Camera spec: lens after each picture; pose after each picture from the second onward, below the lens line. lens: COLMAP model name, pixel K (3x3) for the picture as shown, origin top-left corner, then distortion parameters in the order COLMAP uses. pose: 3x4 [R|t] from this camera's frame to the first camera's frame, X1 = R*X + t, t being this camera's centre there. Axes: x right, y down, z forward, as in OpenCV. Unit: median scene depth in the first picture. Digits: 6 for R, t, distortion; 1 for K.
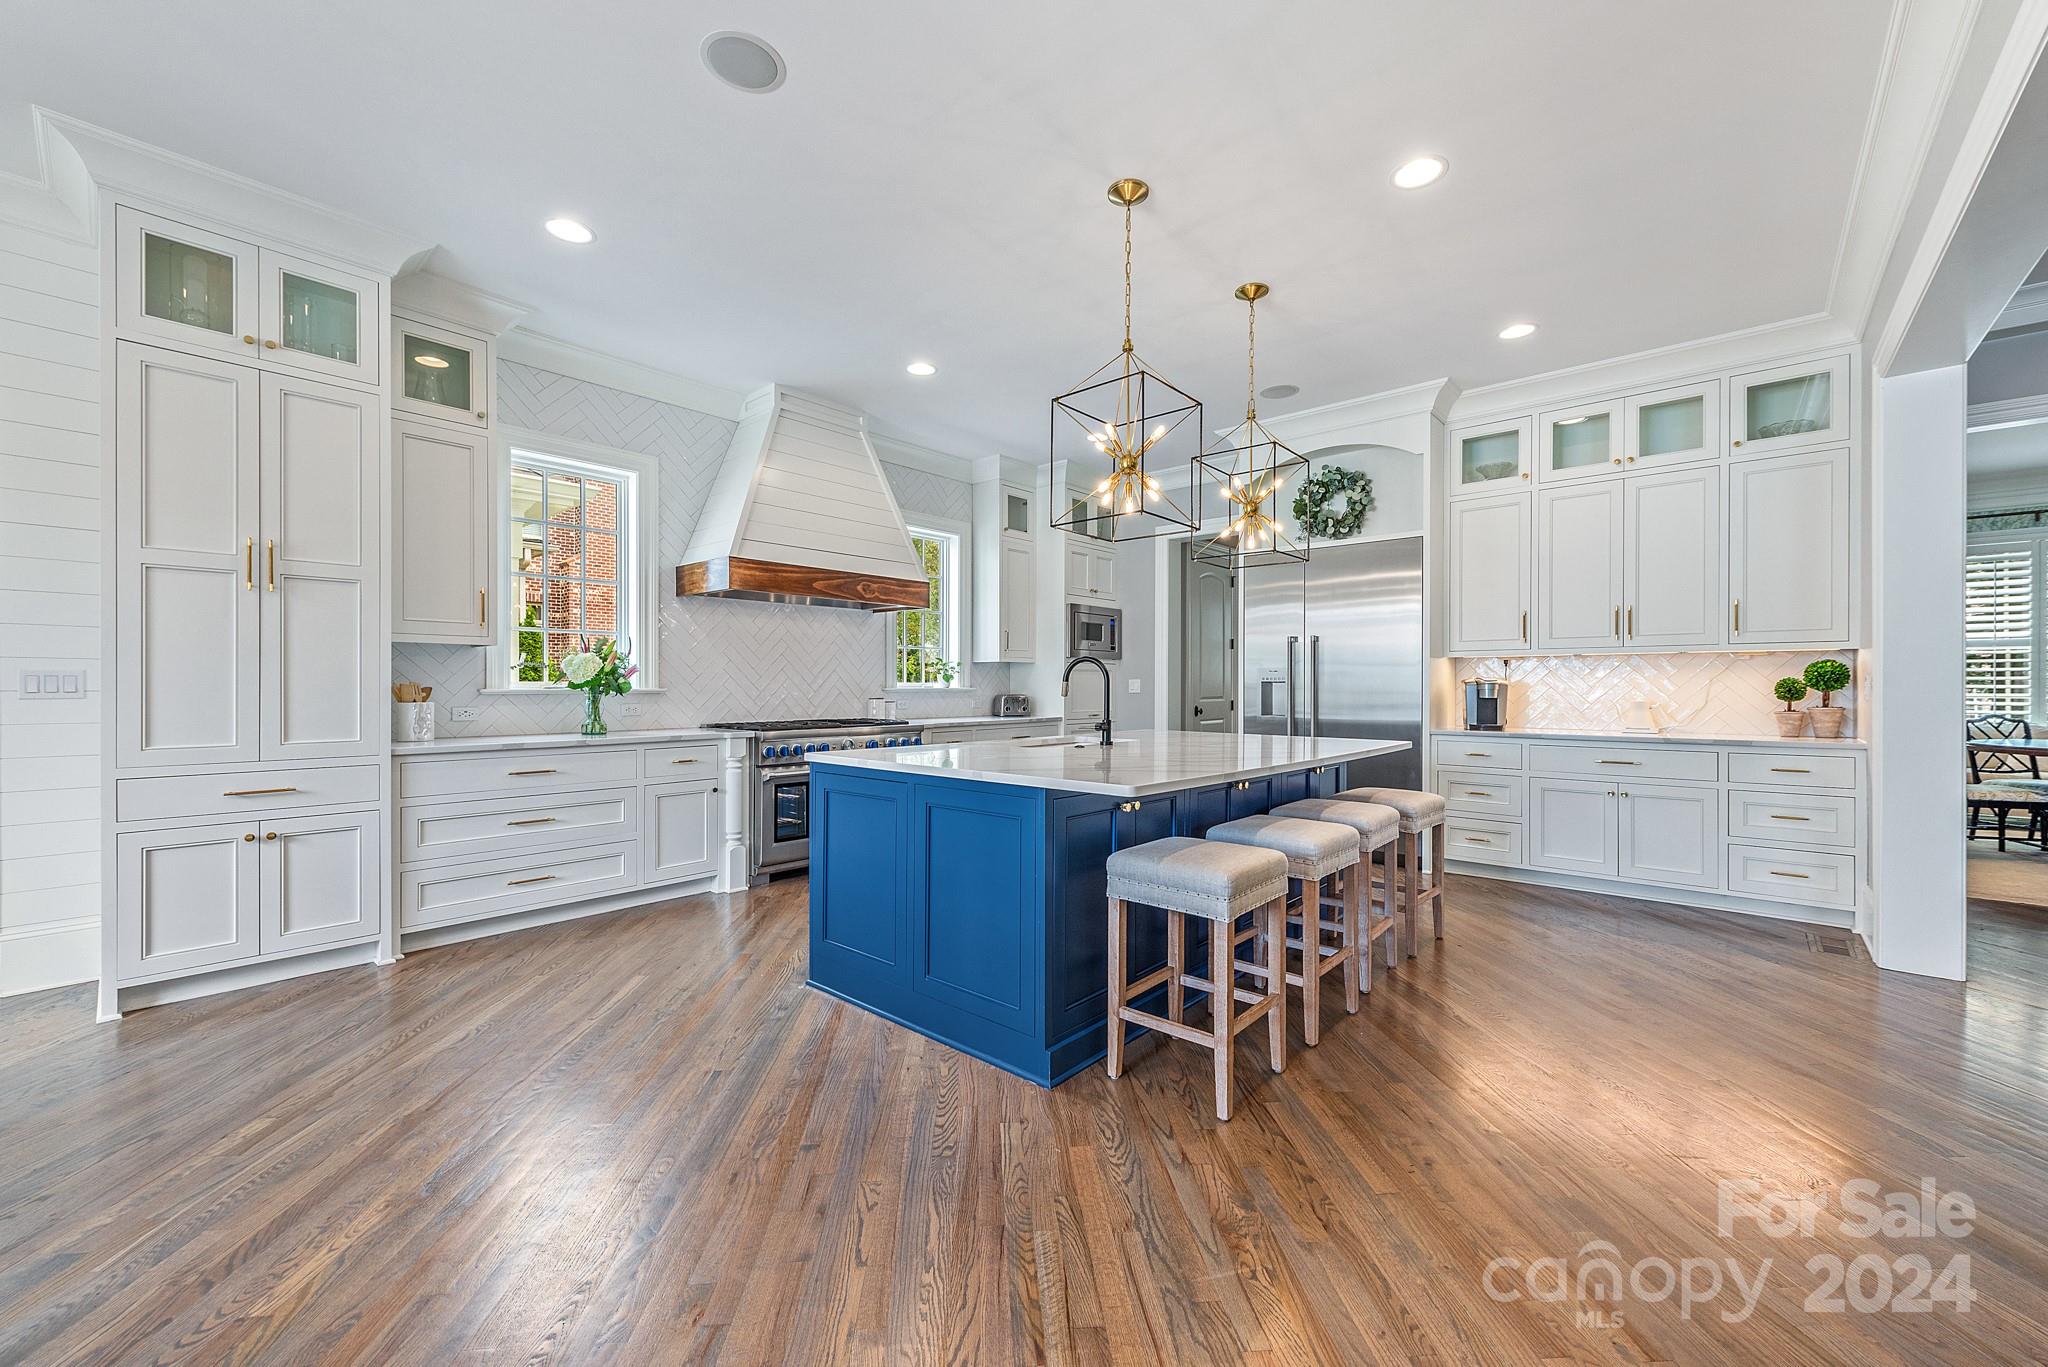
lens RADIAL K [[798.2, 0, 1036.5], [0, 798.2, 681.7], [0, 0, 1]] dist [0.011190, -0.002227]
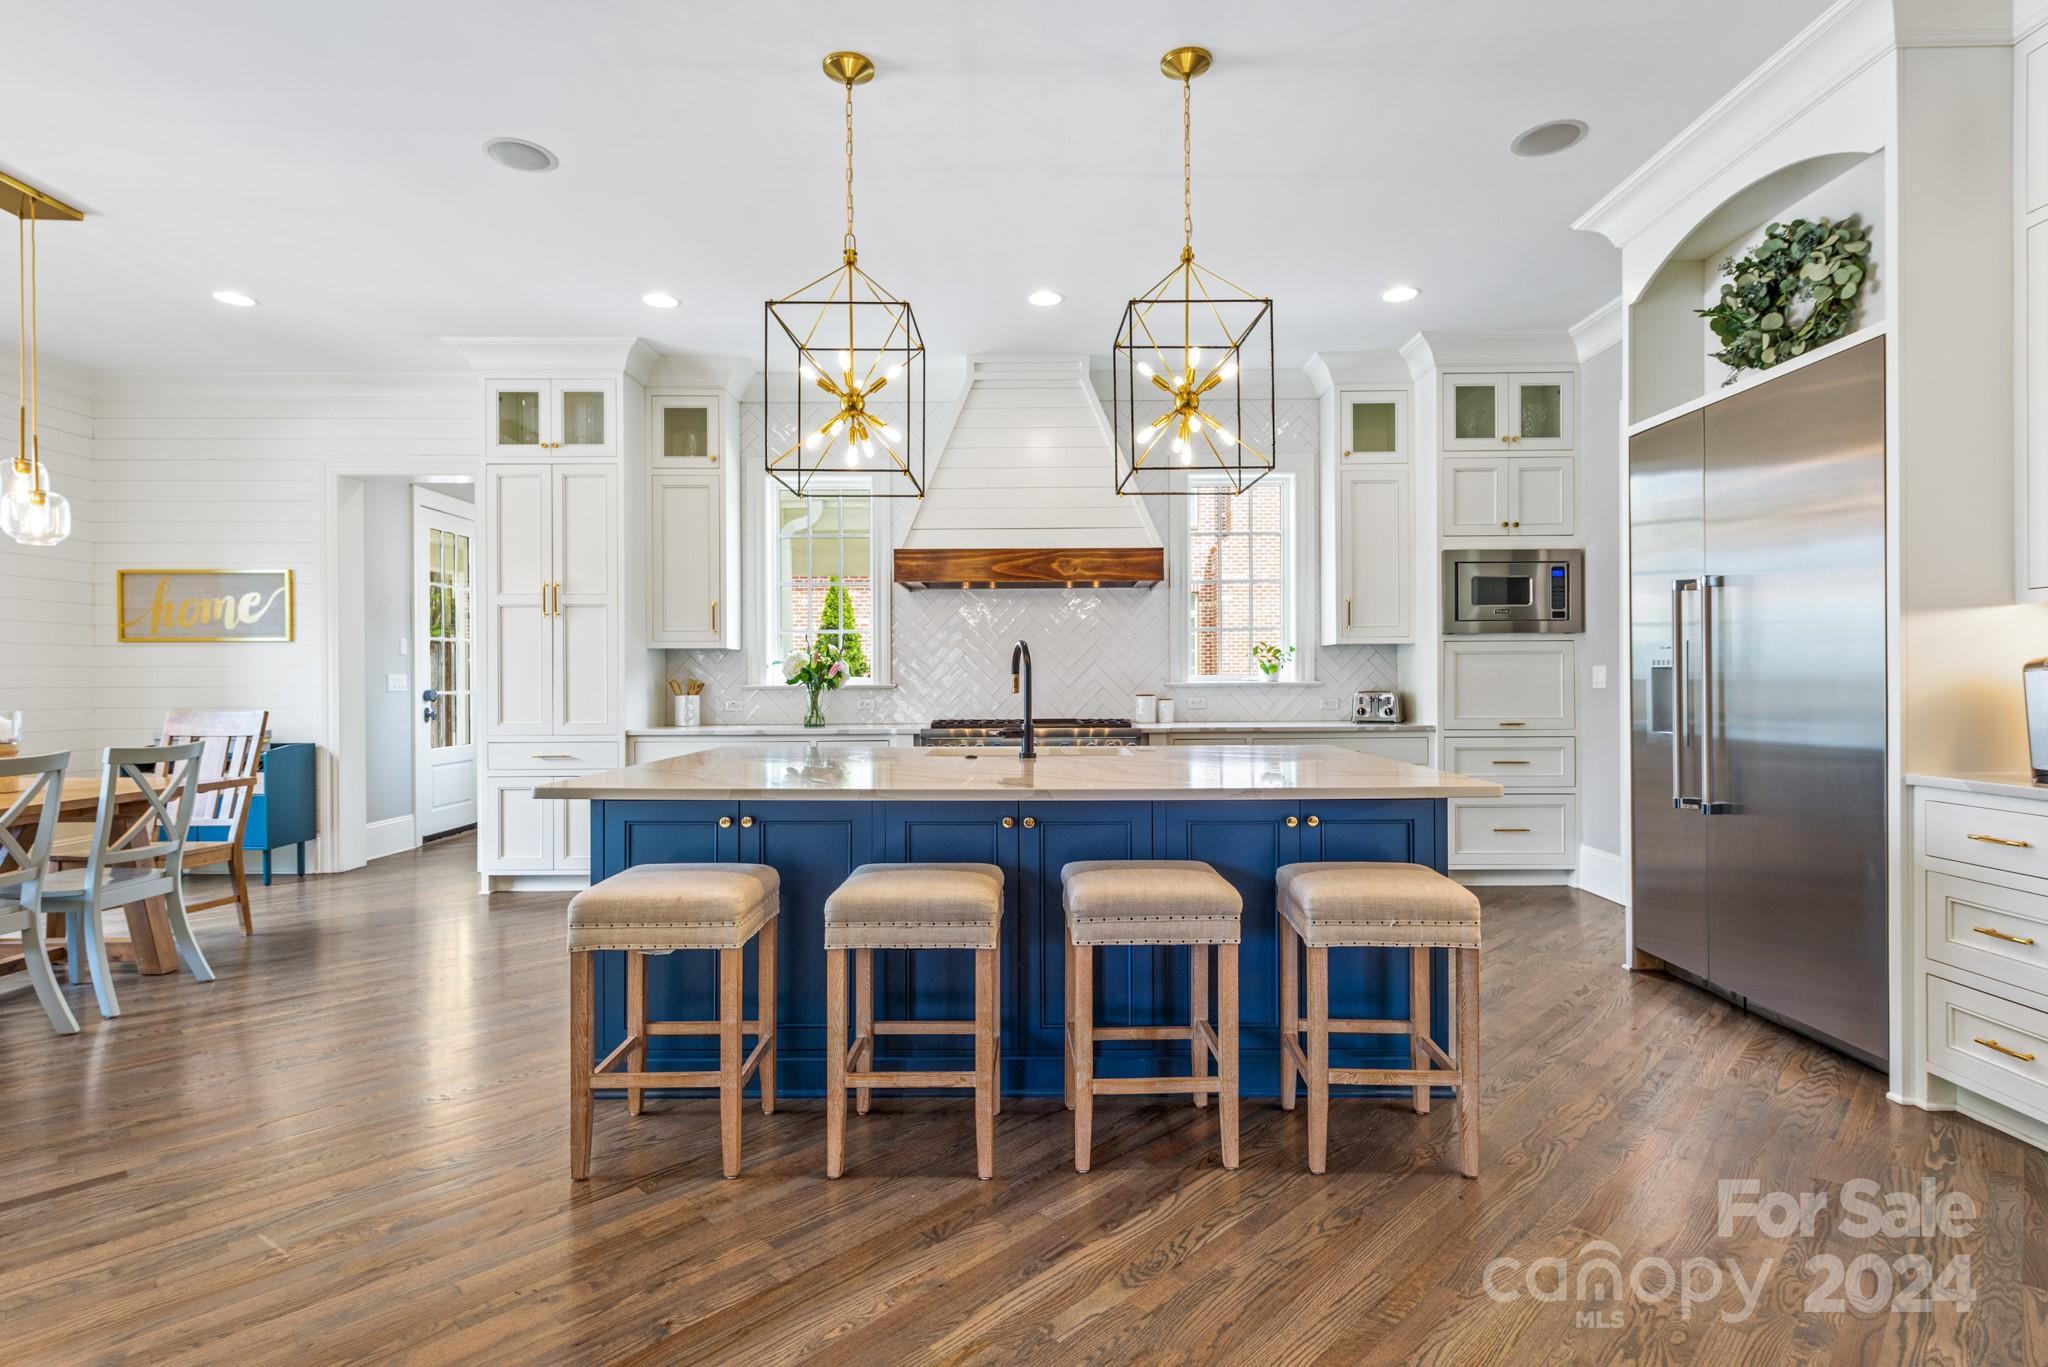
lens RADIAL K [[1014.6, 0, 1037.4], [0, 1014.6, 677.4], [0, 0, 1]] dist [0.007262, 0.000065]
pose [[0.658836, -0.009144, -0.752231, 0.626805], [0.010899, 0.999937, -0.002610, 0.005691], [0.752208, -0.006479, 0.658894, 0.290021]]
